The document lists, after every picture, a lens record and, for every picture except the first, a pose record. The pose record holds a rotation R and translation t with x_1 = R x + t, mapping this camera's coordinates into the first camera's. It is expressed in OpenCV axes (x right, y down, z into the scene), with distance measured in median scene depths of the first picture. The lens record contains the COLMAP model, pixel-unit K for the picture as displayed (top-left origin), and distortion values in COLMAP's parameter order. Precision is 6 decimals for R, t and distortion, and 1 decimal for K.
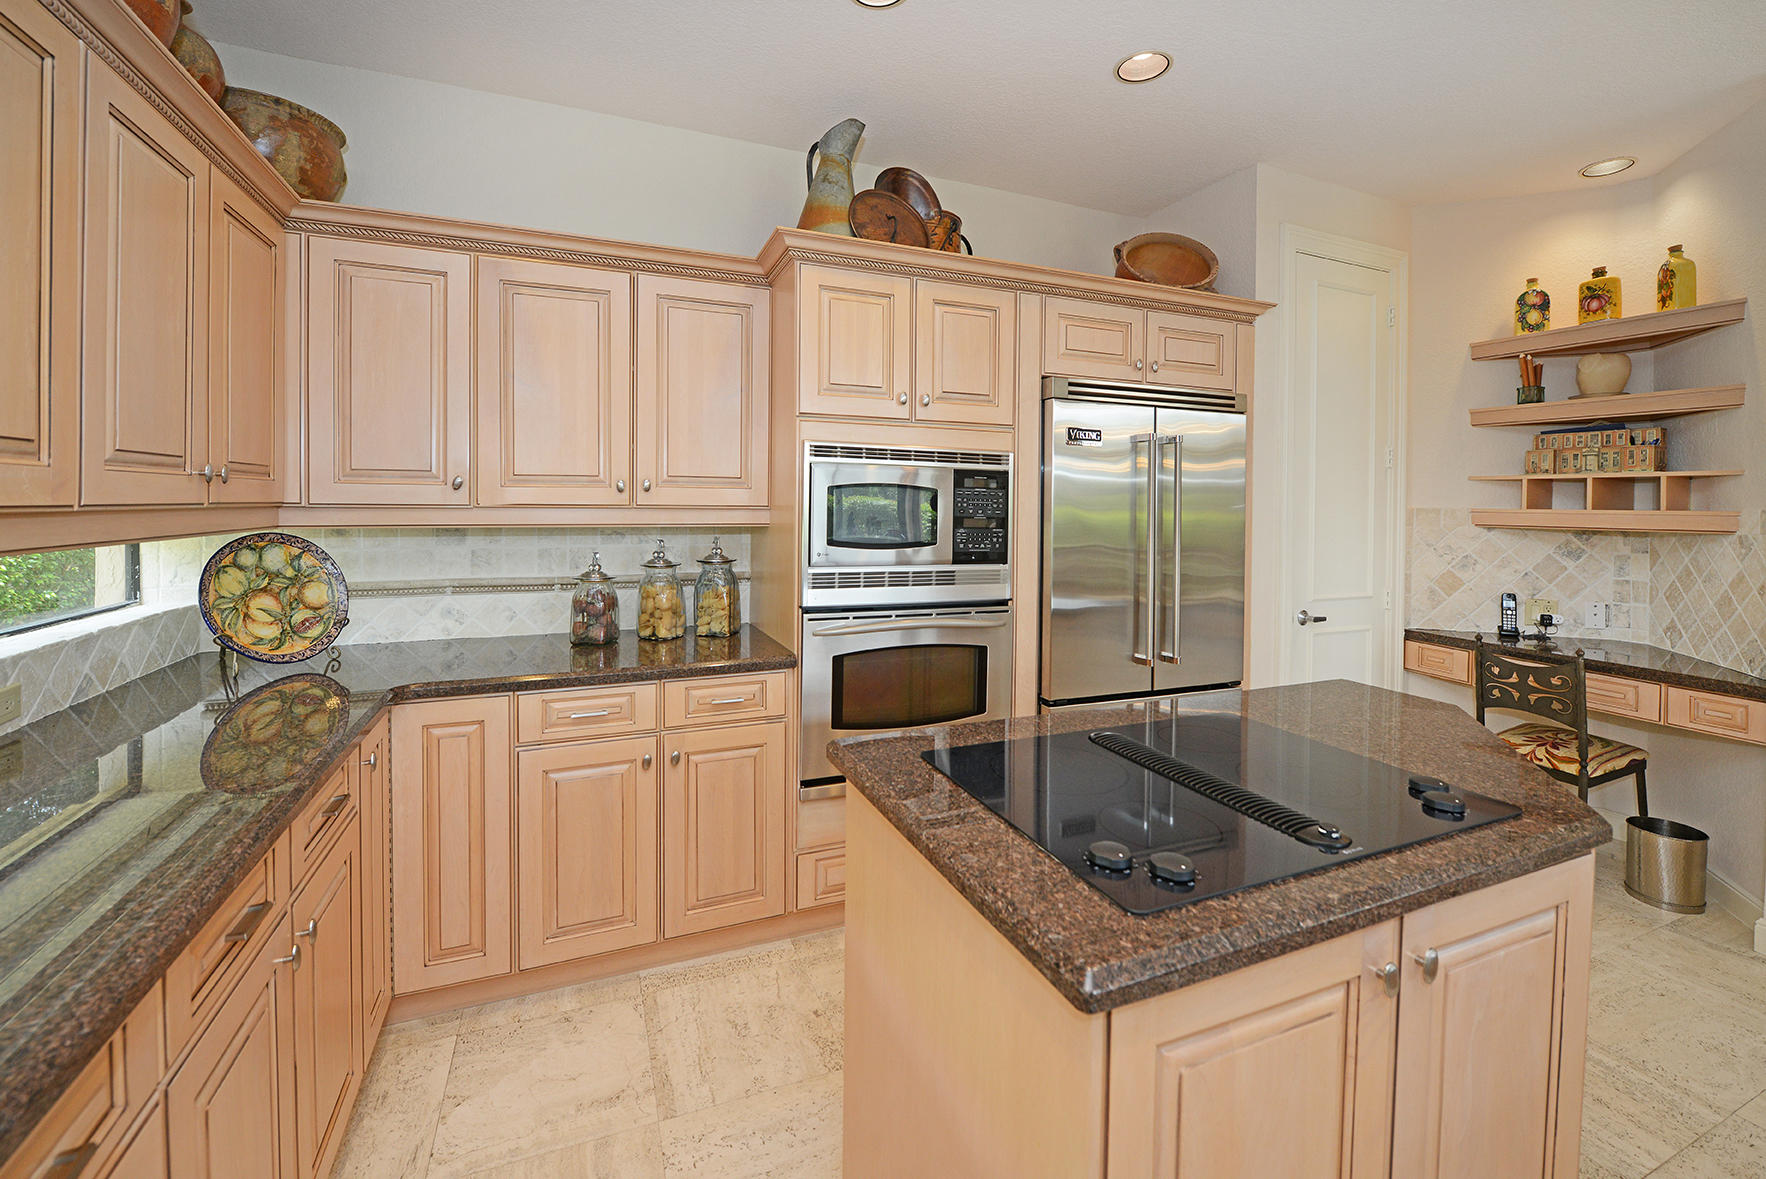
lens RADIAL K [[730.2, 0, 873.6], [0, 730.2, 491.2], [0, 0, 1]] dist [0.000701, 0.000042]
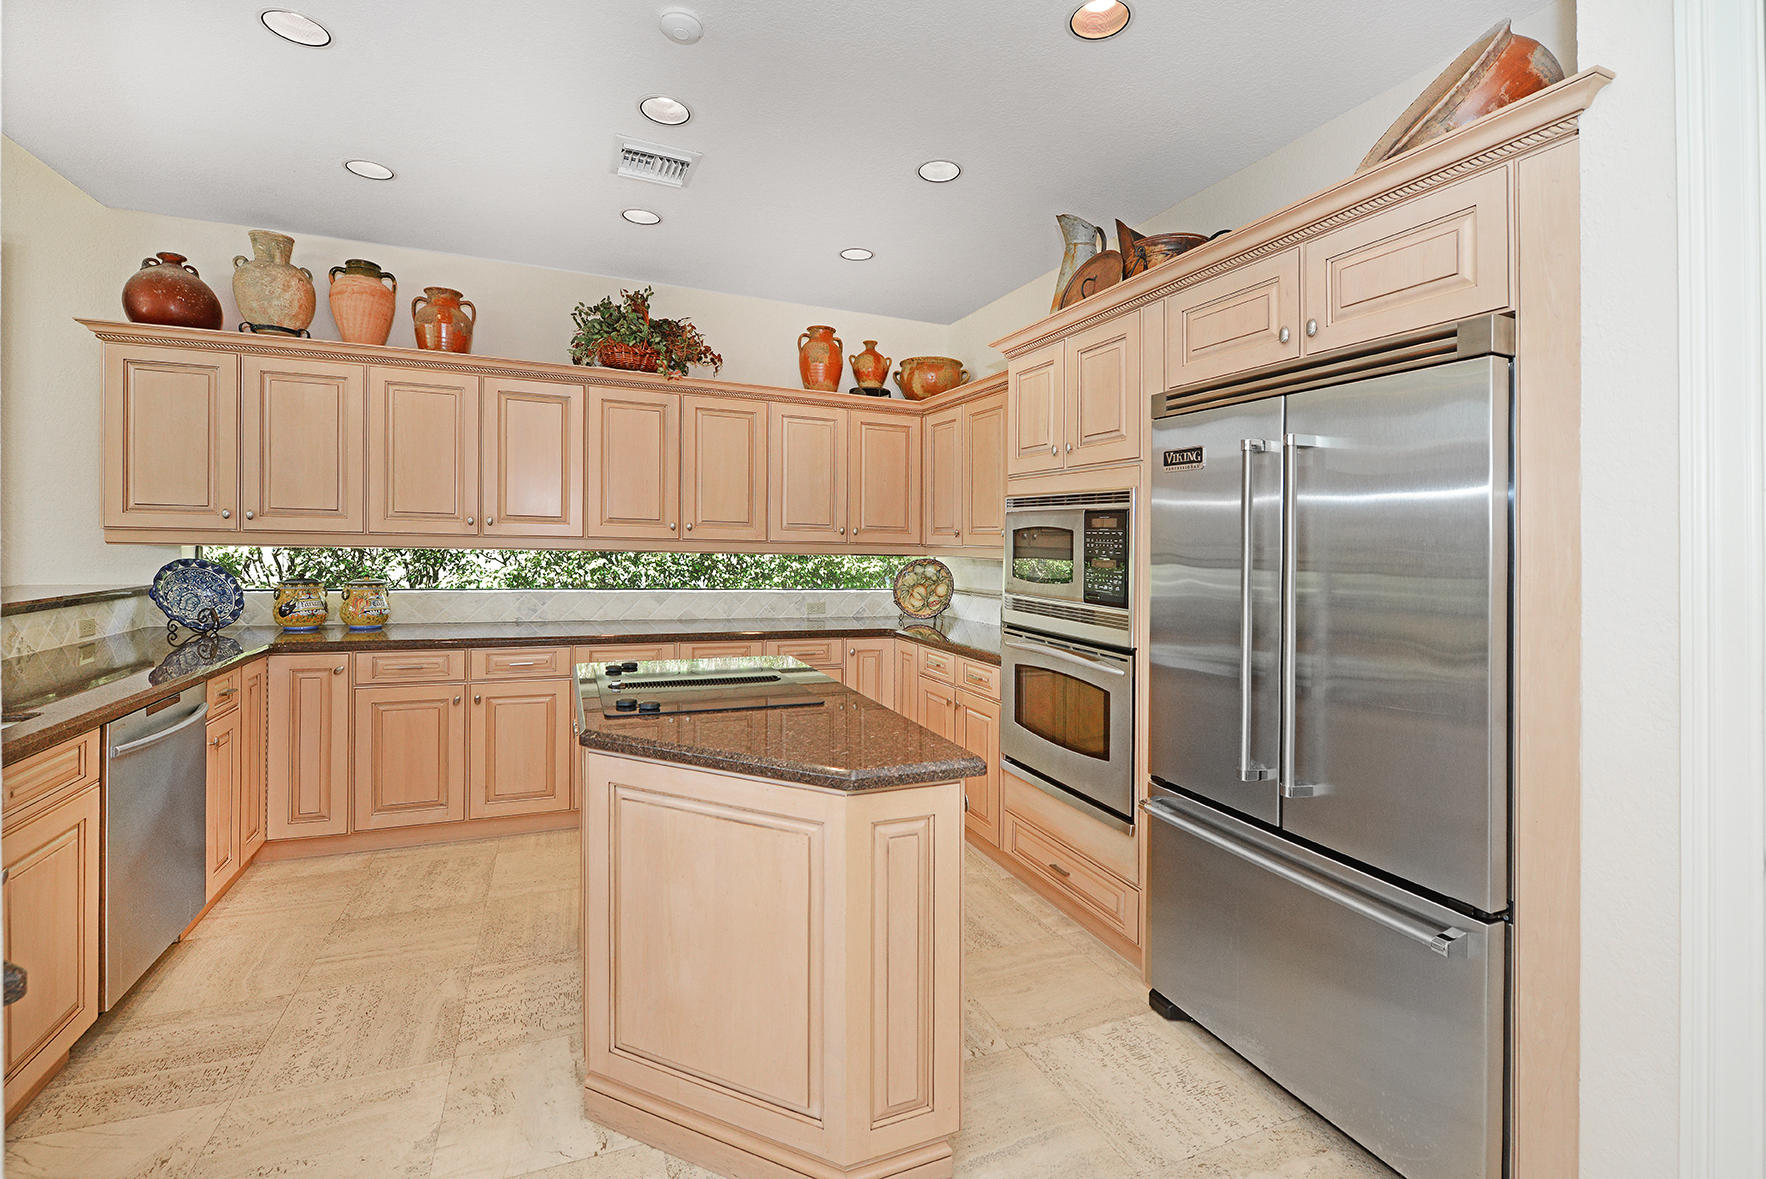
lens RADIAL K [[762.0, 0, 880.4], [0, 762.0, 540.6], [0, 0, 1]] dist [0.000486, 0.000036]
pose [[0.006902, -0.012516, -0.999898, 1.175668], [-0.007187, 0.999895, -0.012566, 0.027867], [0.999950, 0.007273, 0.006811, 0.705708]]
